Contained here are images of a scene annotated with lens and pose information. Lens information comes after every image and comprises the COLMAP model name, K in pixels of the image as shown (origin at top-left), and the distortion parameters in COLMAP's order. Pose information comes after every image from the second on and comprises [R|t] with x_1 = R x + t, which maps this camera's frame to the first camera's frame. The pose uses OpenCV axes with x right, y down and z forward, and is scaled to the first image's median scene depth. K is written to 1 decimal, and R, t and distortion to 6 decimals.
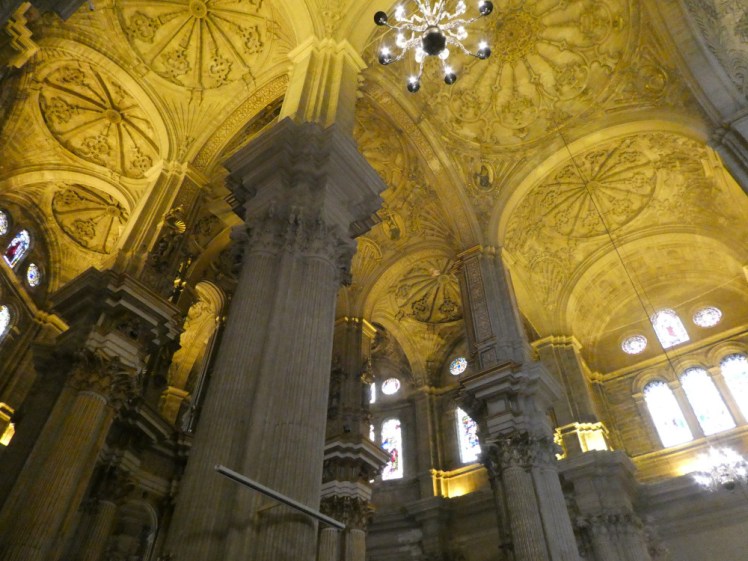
lens RADIAL K [[550.9, 0, 374.0], [0, 550.9, 280.5], [0, 0, 1]] dist [0.000946, -0.000295]
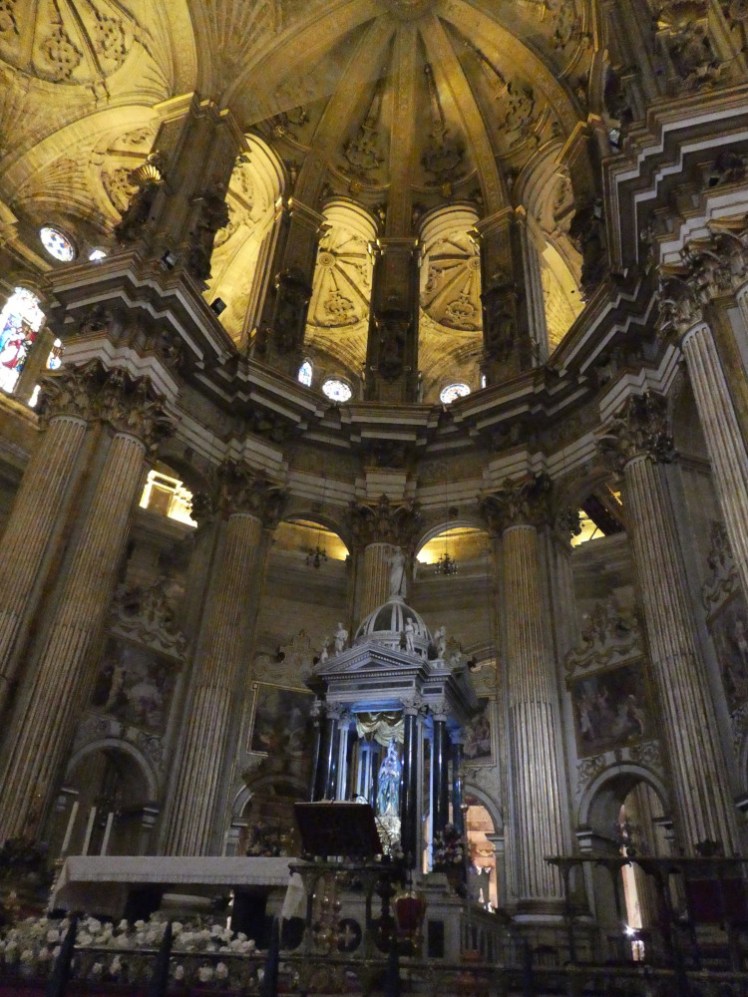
lens RADIAL K [[734.3, 0, 374.0], [0, 734.3, 498.5], [0, 0, 1]] dist [0.000946, -0.000295]
pose [[0.339271, -0.518686, -0.784768, 0.147895], [0.642473, 0.737130, -0.209446, 0.354018], [0.687113, -0.433133, 0.583328, 0.344840]]
